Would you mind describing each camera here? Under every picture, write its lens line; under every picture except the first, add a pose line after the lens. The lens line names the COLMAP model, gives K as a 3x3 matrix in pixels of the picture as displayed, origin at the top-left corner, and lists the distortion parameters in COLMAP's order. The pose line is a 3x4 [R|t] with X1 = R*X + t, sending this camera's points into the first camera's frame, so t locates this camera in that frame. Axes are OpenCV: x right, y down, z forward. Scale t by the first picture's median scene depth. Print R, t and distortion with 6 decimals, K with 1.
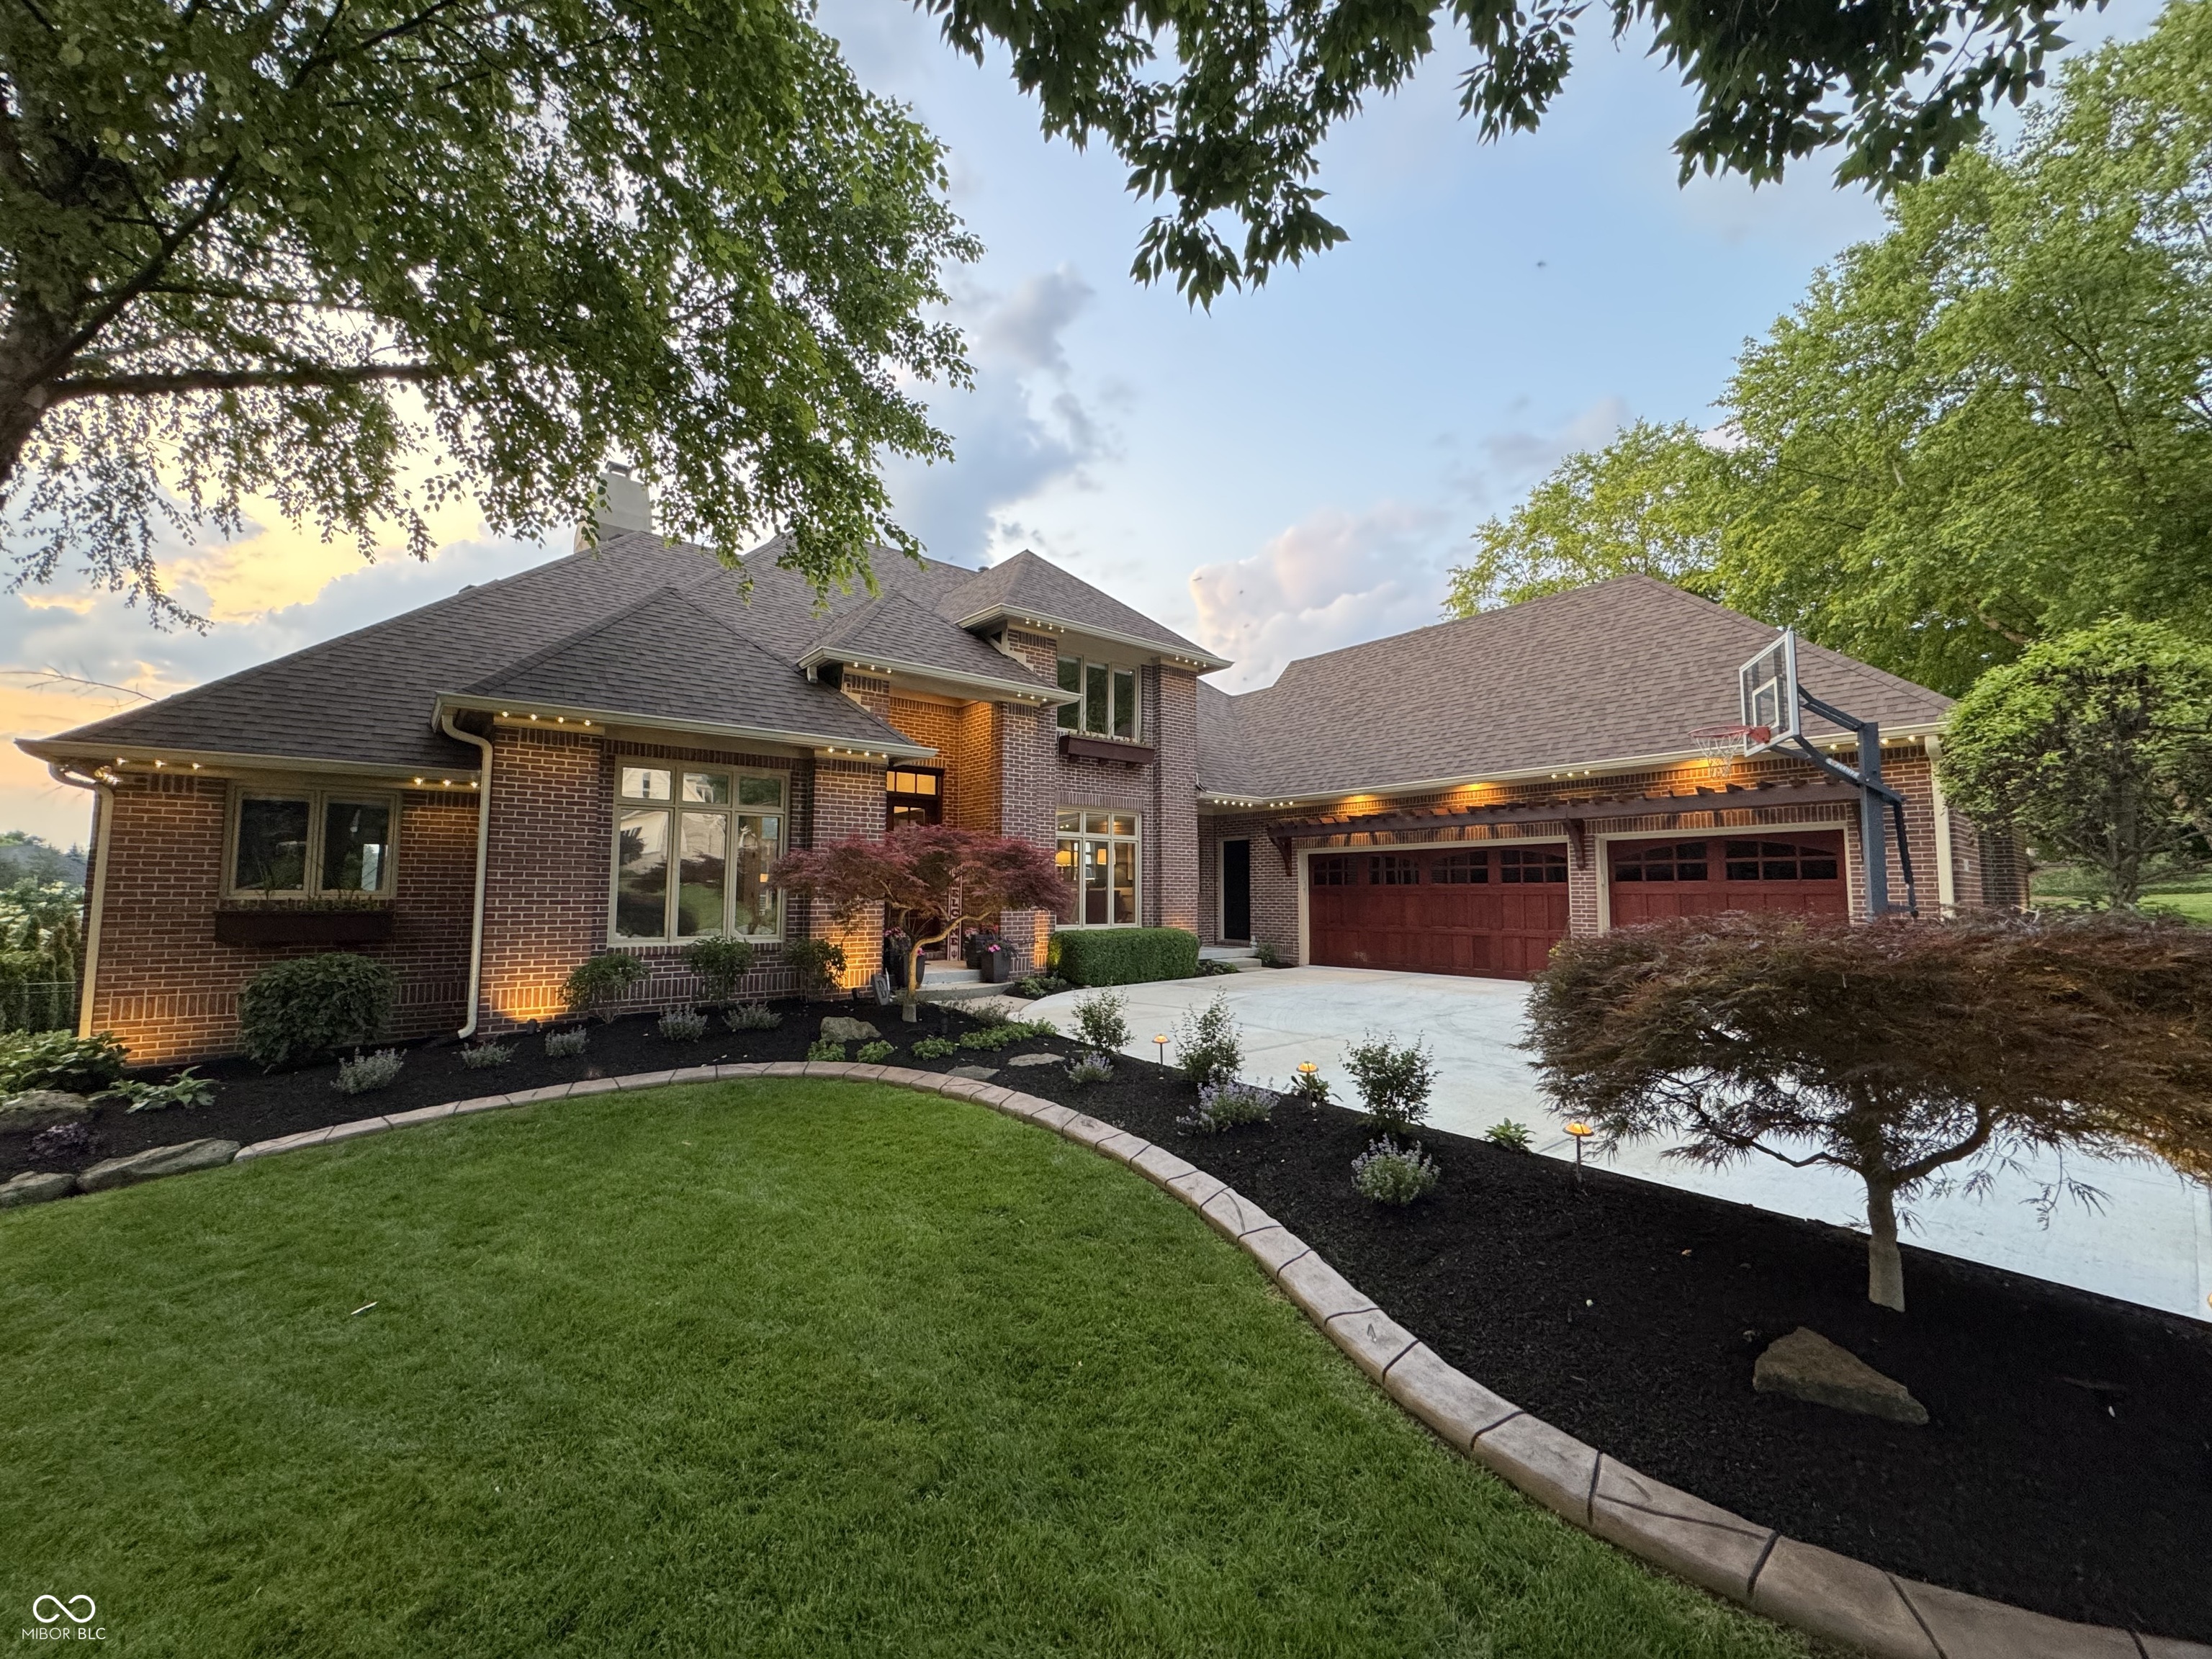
lens RADIAL K [[879.3, 0, 1106.0], [0, 879.3, 829.5], [0, 0, 1]] dist [0.000174, -0.000013]
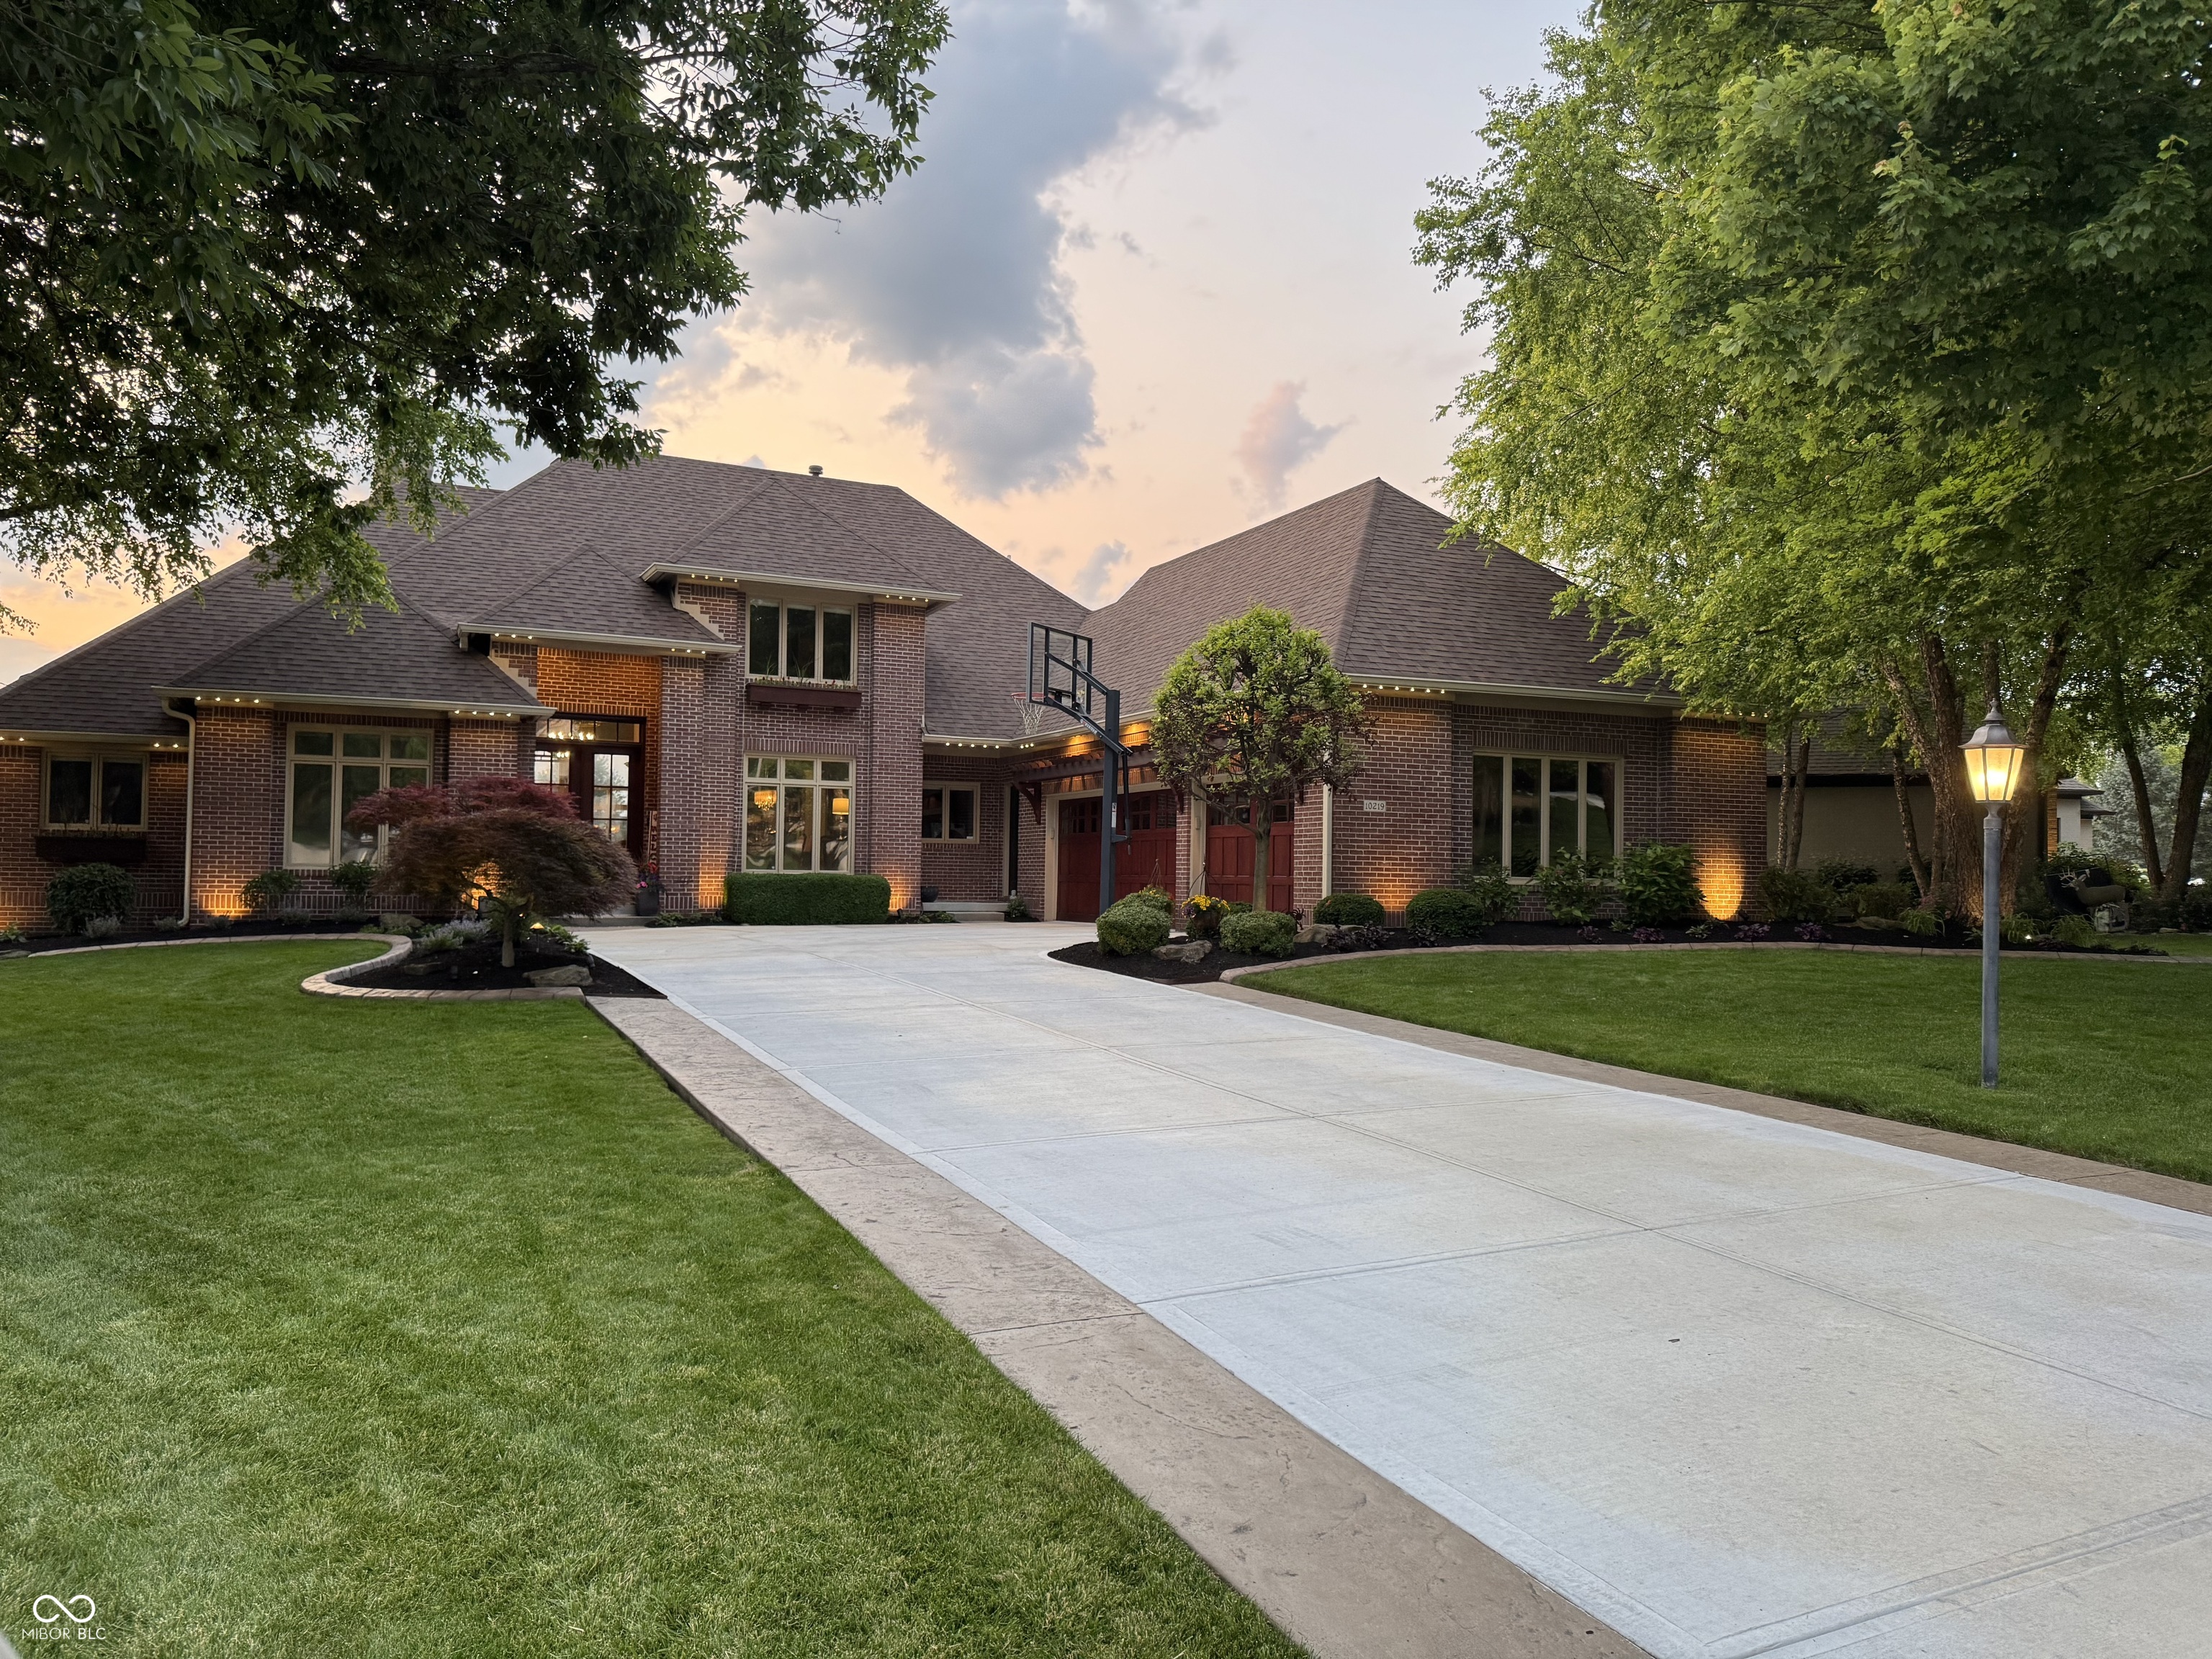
lens RADIAL K [[1470.2, 0, 1106.0], [0, 1470.2, 829.5], [0, 0, 1]] dist [-0.004479, -0.008642]
pose [[0.974538, 0.001575, -0.224217, 0.884327], [0.007106, 0.999256, 0.037904, 0.000226], [0.224110, -0.038532, 0.973802, -0.680403]]
